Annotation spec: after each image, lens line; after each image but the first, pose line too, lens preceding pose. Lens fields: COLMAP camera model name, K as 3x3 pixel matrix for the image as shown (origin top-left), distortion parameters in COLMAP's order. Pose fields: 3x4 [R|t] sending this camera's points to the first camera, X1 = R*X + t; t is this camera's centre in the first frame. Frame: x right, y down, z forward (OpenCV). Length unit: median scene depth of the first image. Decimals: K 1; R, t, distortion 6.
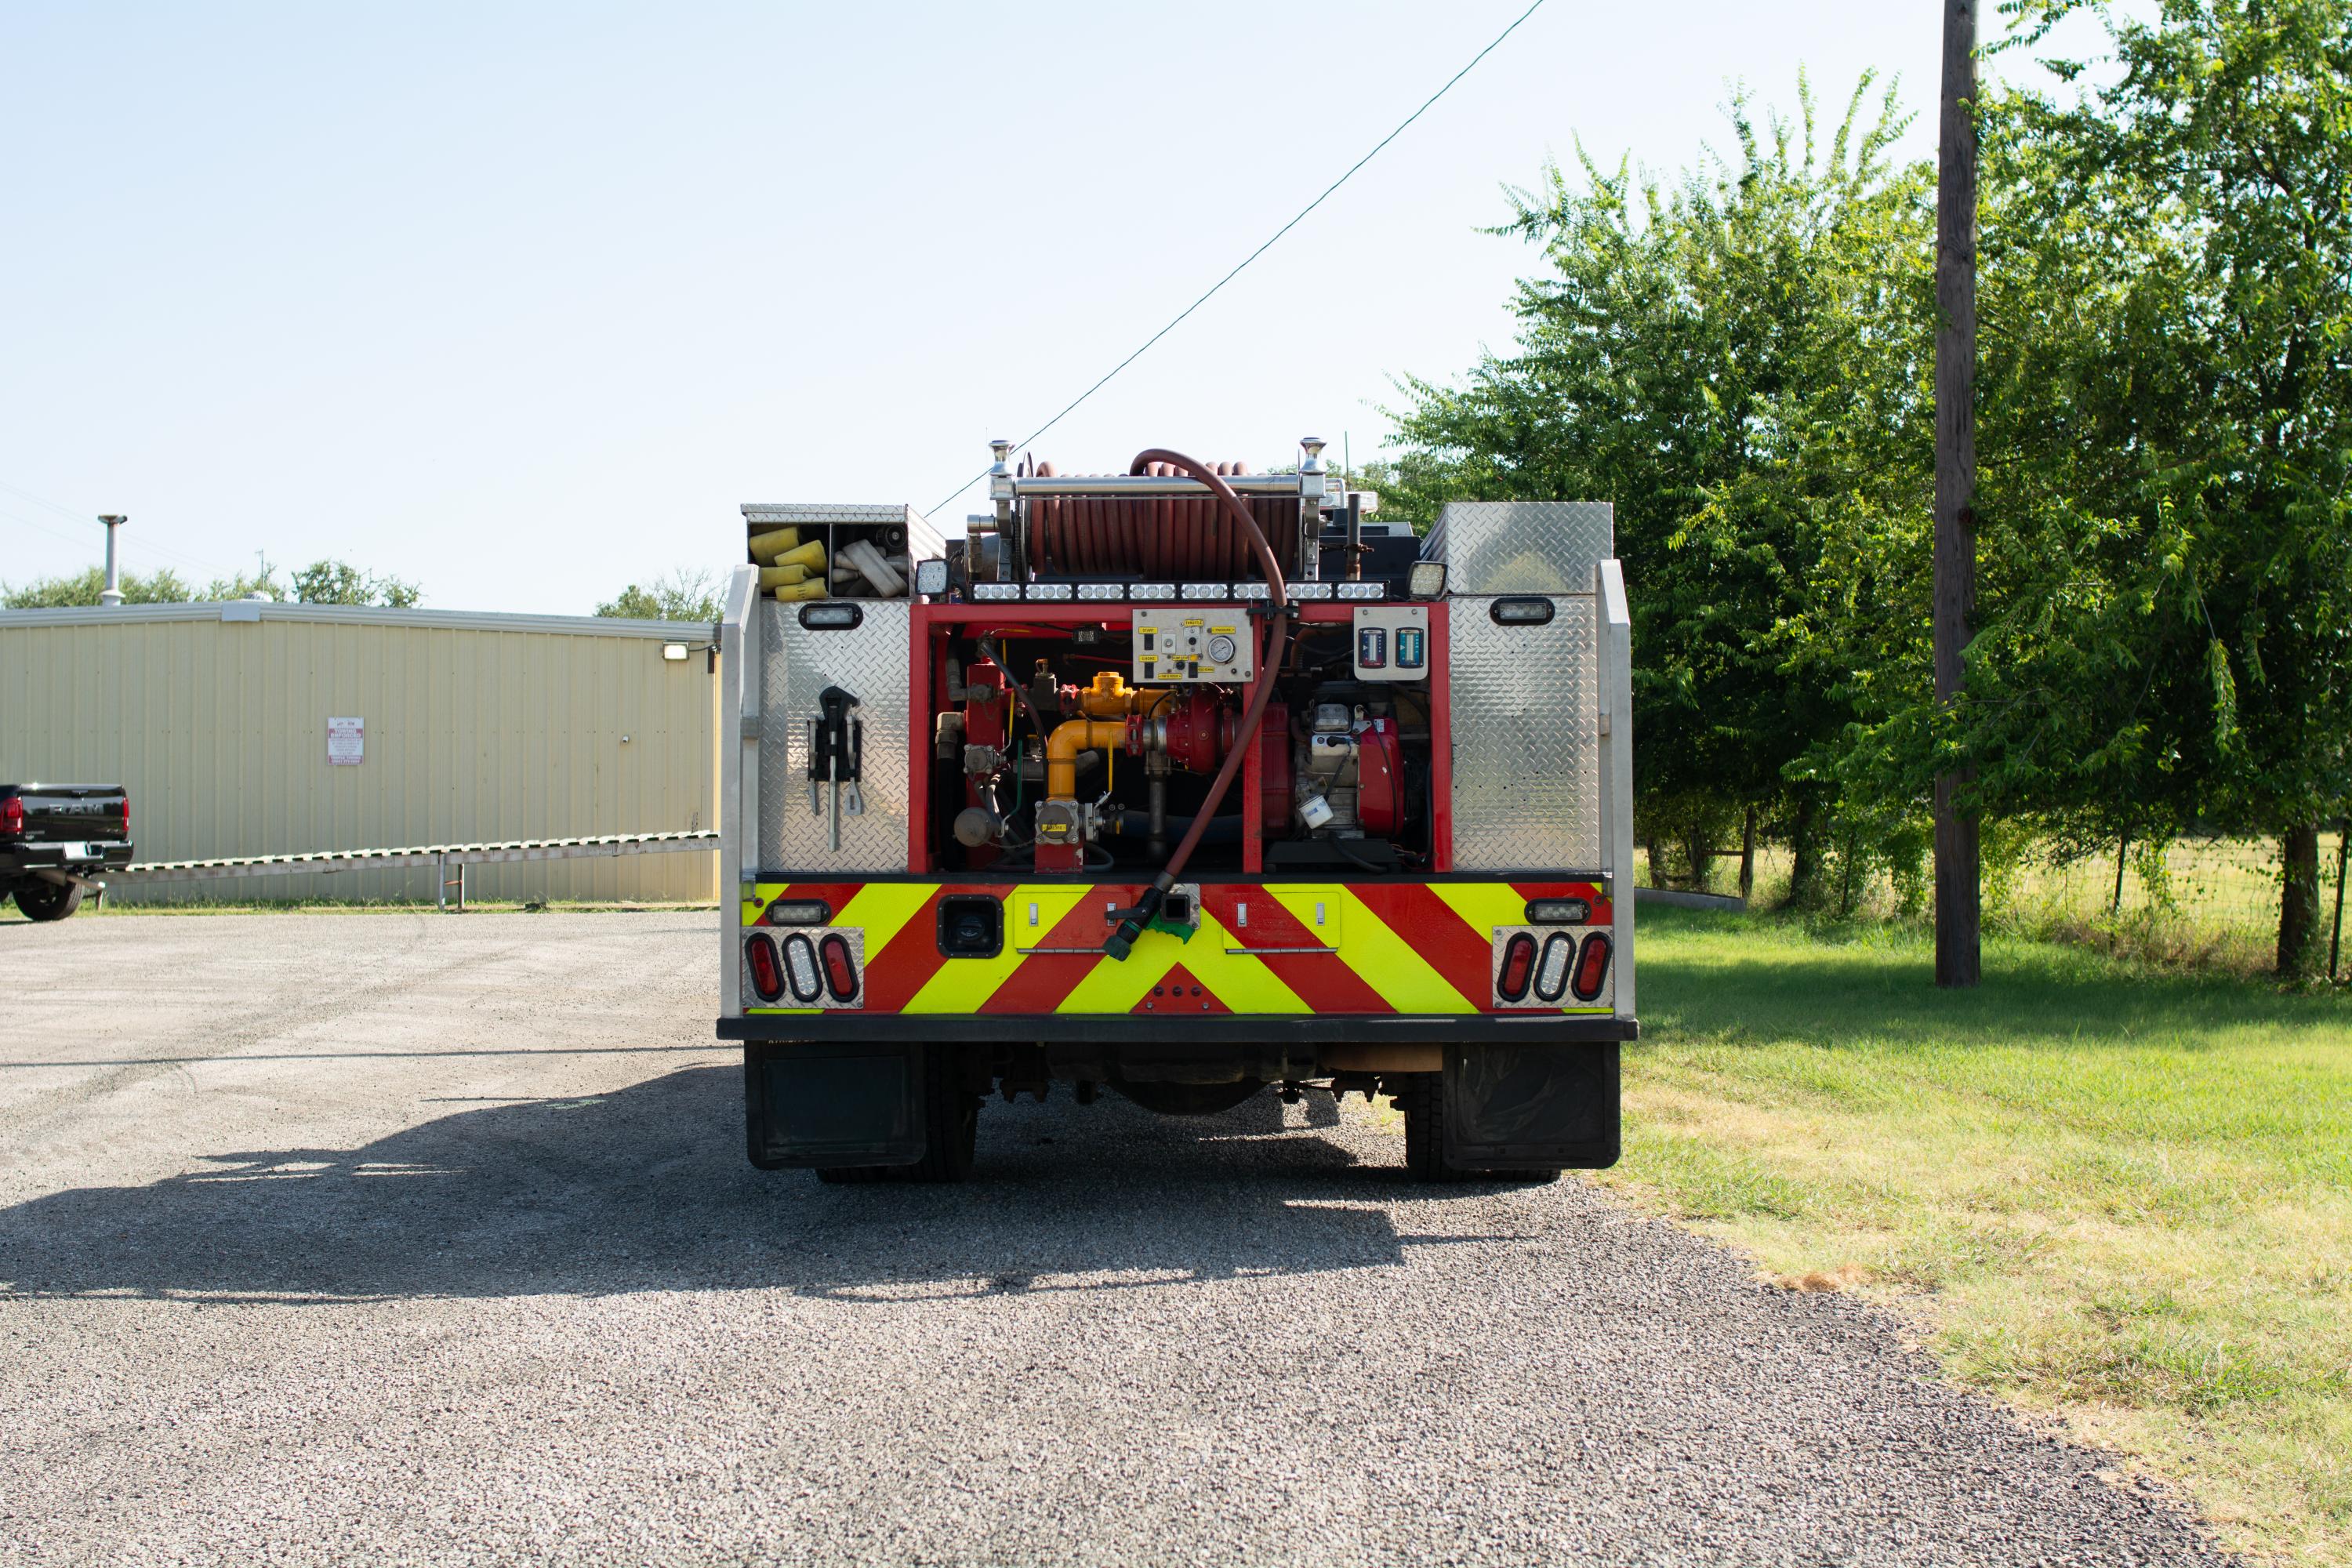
lens RADIAL K [[2930.9, 0, 1173.9], [0, 2930.9, 785.3], [0, 0, 1]] dist [-0.070228, 0.023964]
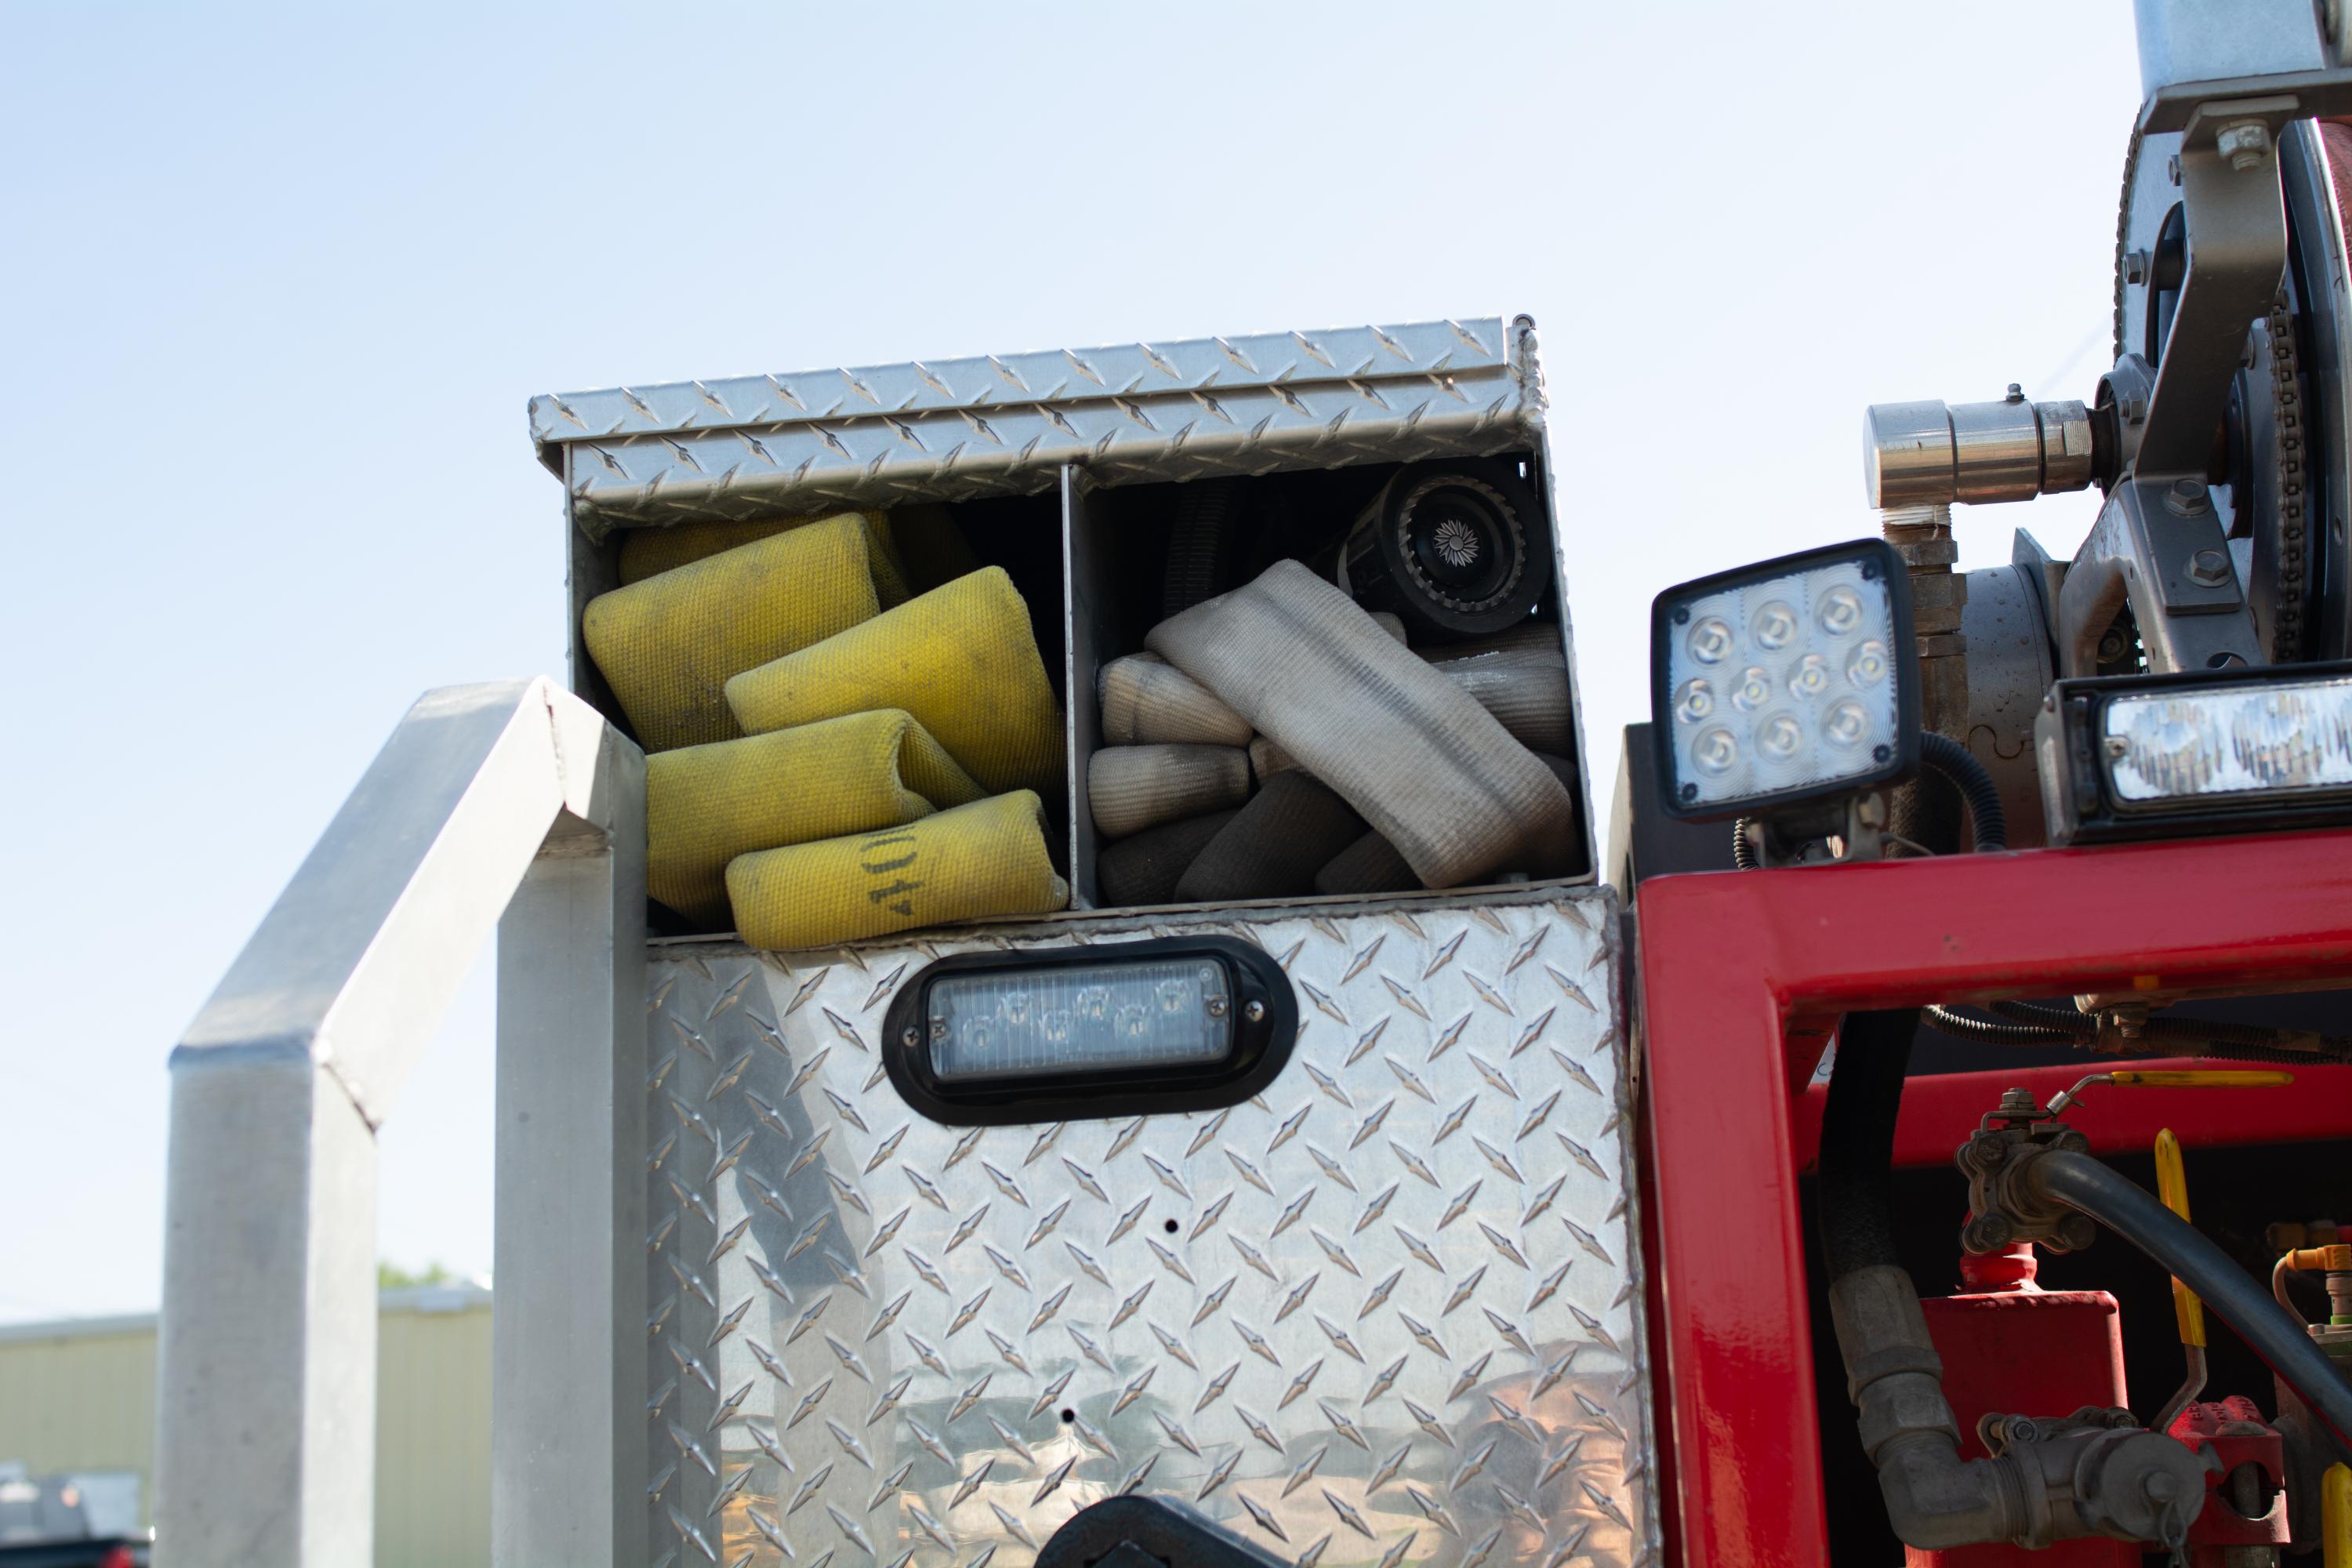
lens RADIAL K [[2903.9, 0, 1165.1], [0, 2903.9, 773.4], [0, 0, 1]] dist [-0.088839, 0.115363]
pose [[0.992554, -0.070111, -0.099604, -0.097099], [0.045657, 0.972261, -0.229401, -0.035524], [0.112924, 0.223145, 0.968222, 0.849957]]
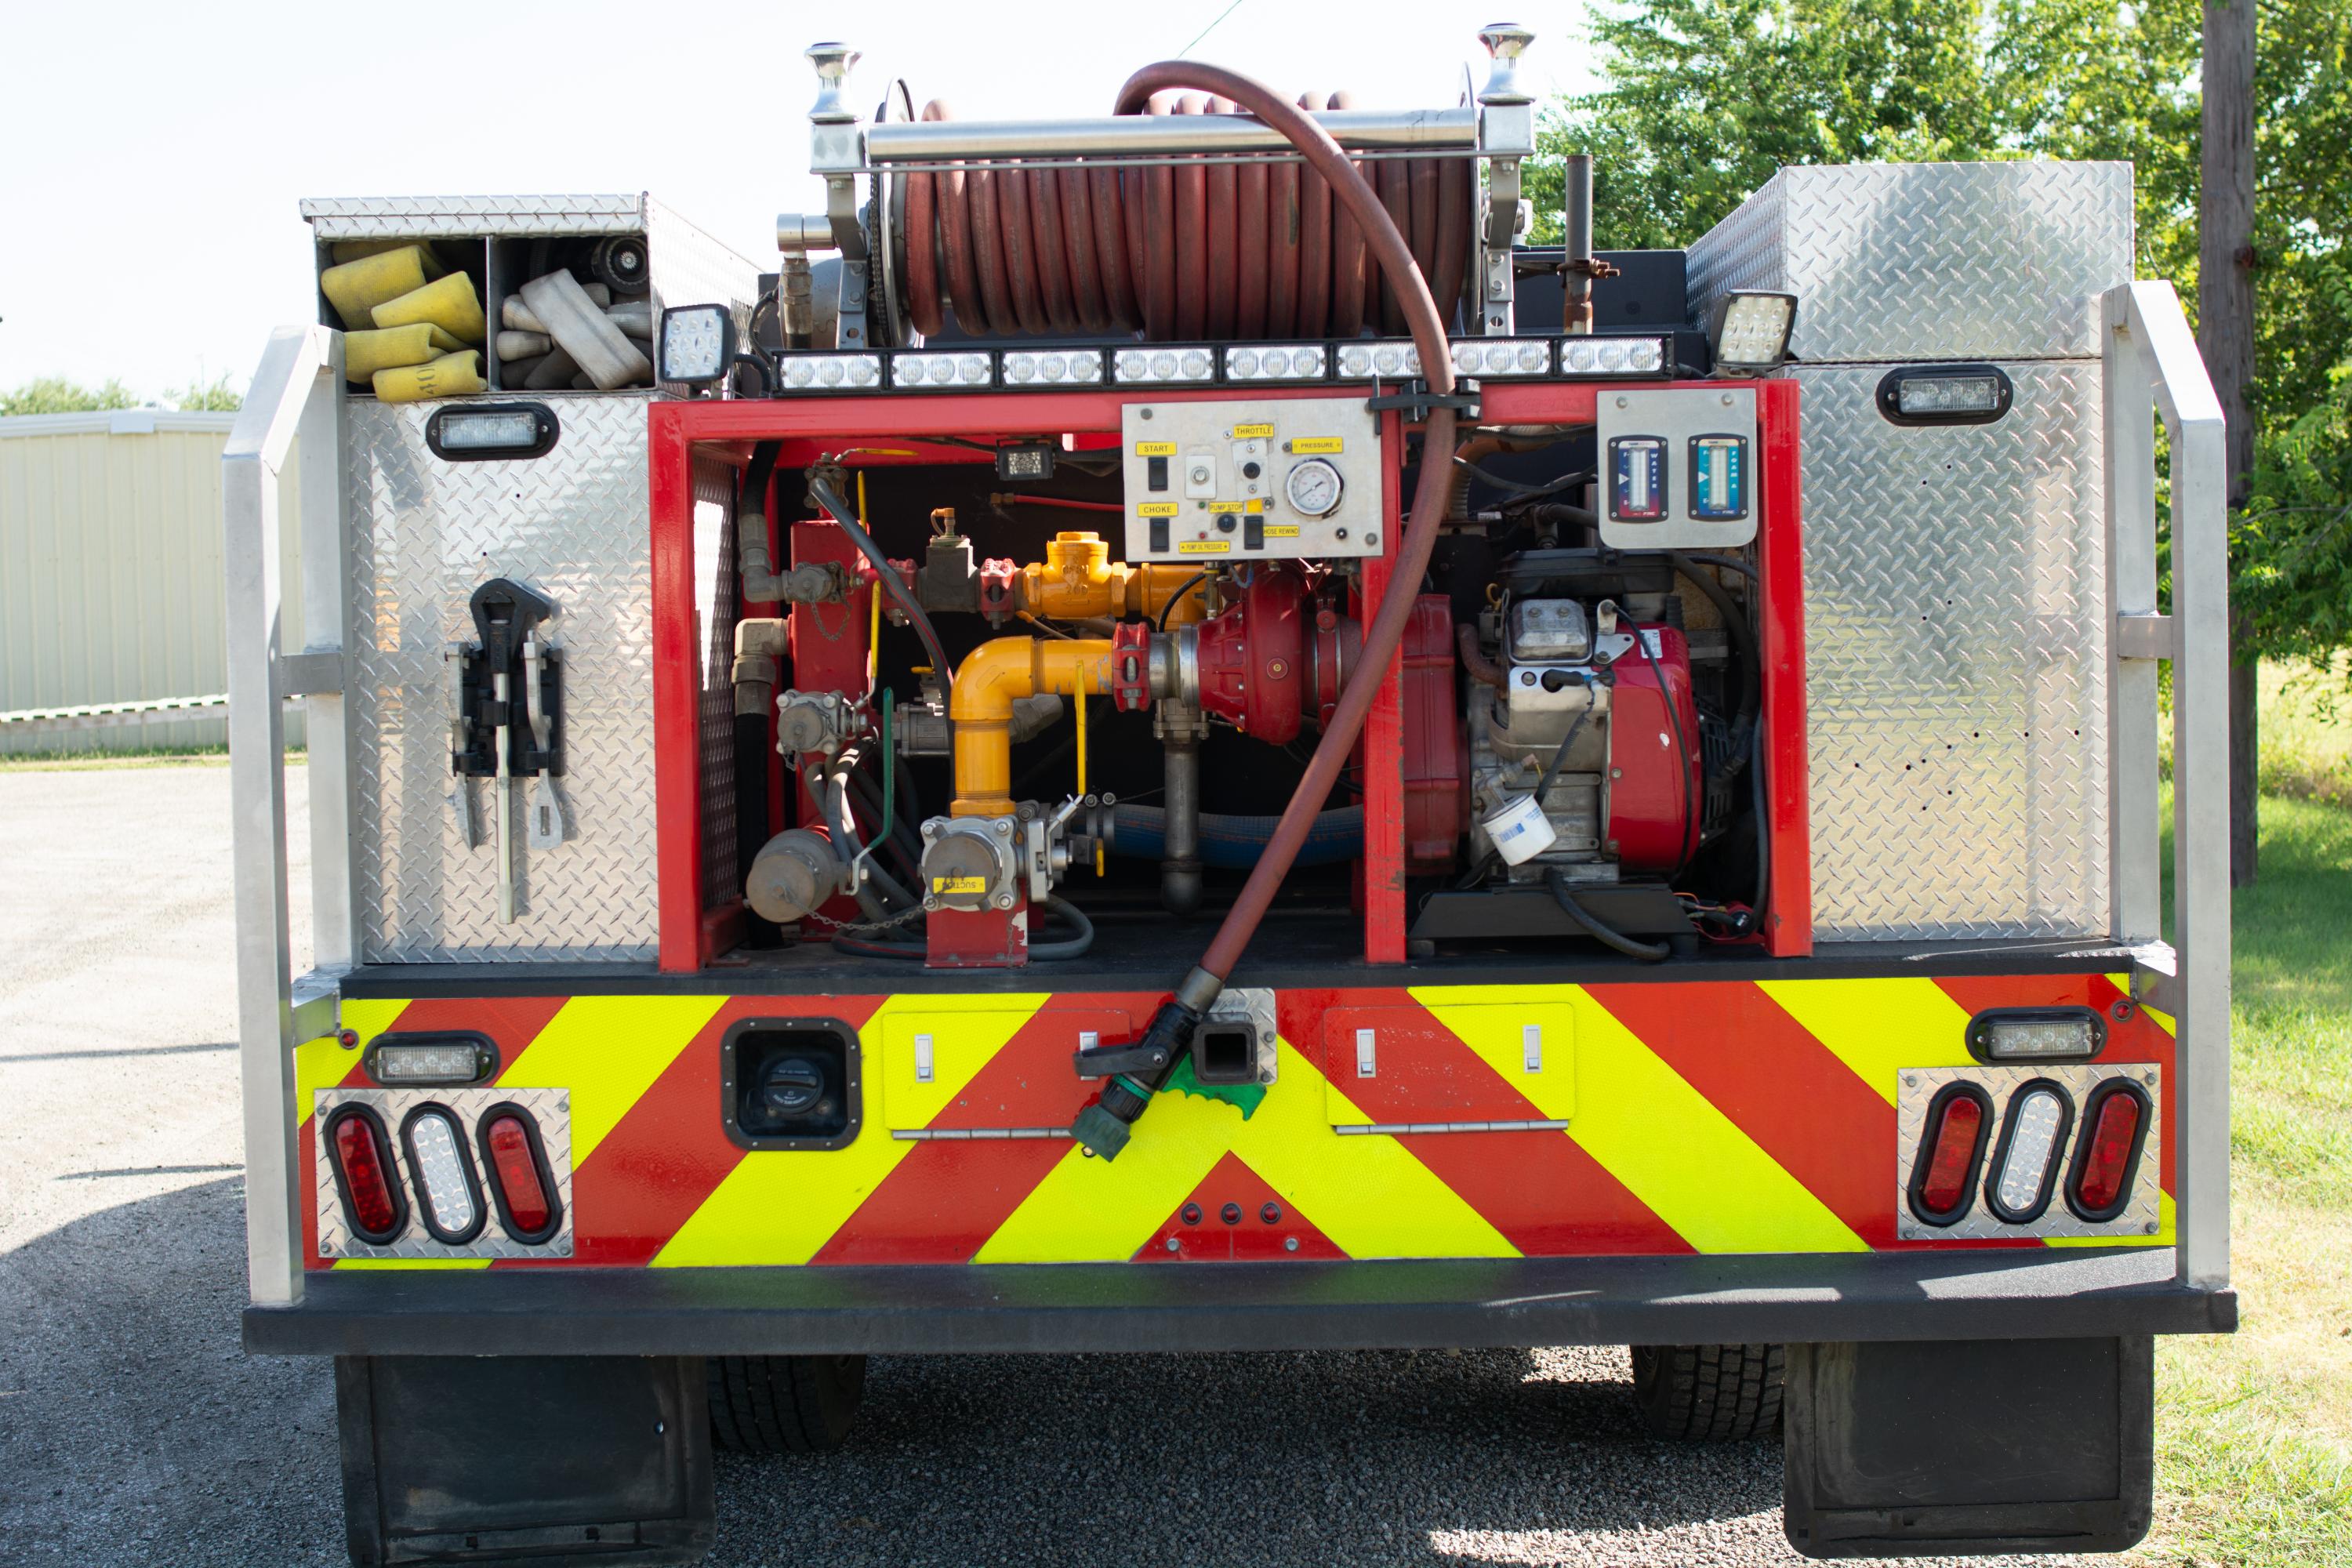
lens RADIAL K [[2903.9, 0, 1165.1], [0, 2903.9, 773.4], [0, 0, 1]] dist [-0.088839, 0.115363]
pose [[0.999824, -0.016853, -0.008285, -0.004305], [0.017381, 0.997503, 0.068445, -0.032351], [0.007111, -0.068577, 0.997620, 0.526443]]
